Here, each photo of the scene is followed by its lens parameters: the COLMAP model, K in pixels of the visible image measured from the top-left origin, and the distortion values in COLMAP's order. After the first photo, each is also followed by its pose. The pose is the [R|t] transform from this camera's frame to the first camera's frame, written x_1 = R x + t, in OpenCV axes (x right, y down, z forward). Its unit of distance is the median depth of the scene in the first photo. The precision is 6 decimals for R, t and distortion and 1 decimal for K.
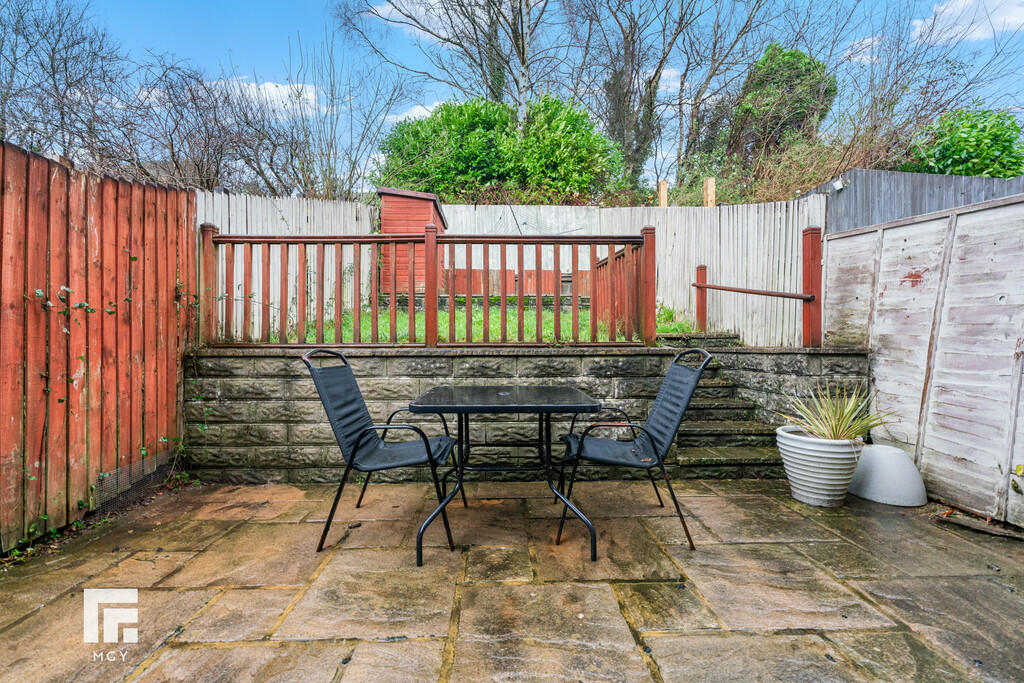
lens RADIAL K [[397.5, 0, 524.2], [0, 397.5, 338.8], [0, 0, 1]] dist [0.000999, -0.000584]
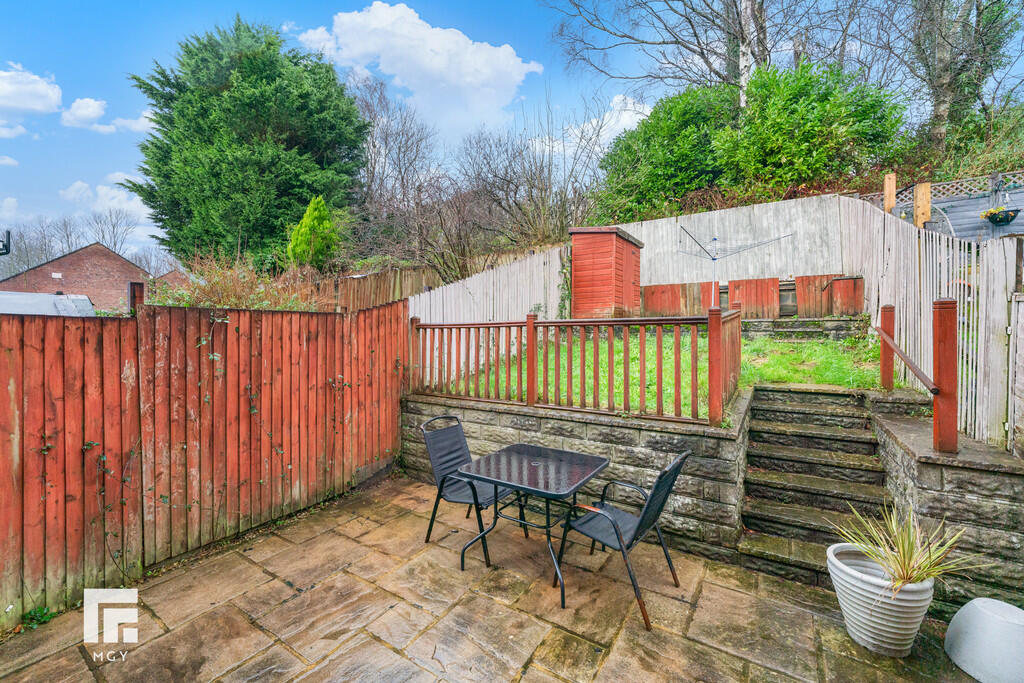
lens RADIAL K [[397.5, 0, 524.2], [0, 397.5, 338.8], [0, 0, 1]] dist [0.000999, -0.000584]
pose [[0.839509, 0.003488, -0.543335, 0.499582], [-0.000326, 0.999982, 0.005915, -0.227865], [0.543346, -0.004789, 0.839495, -0.125600]]
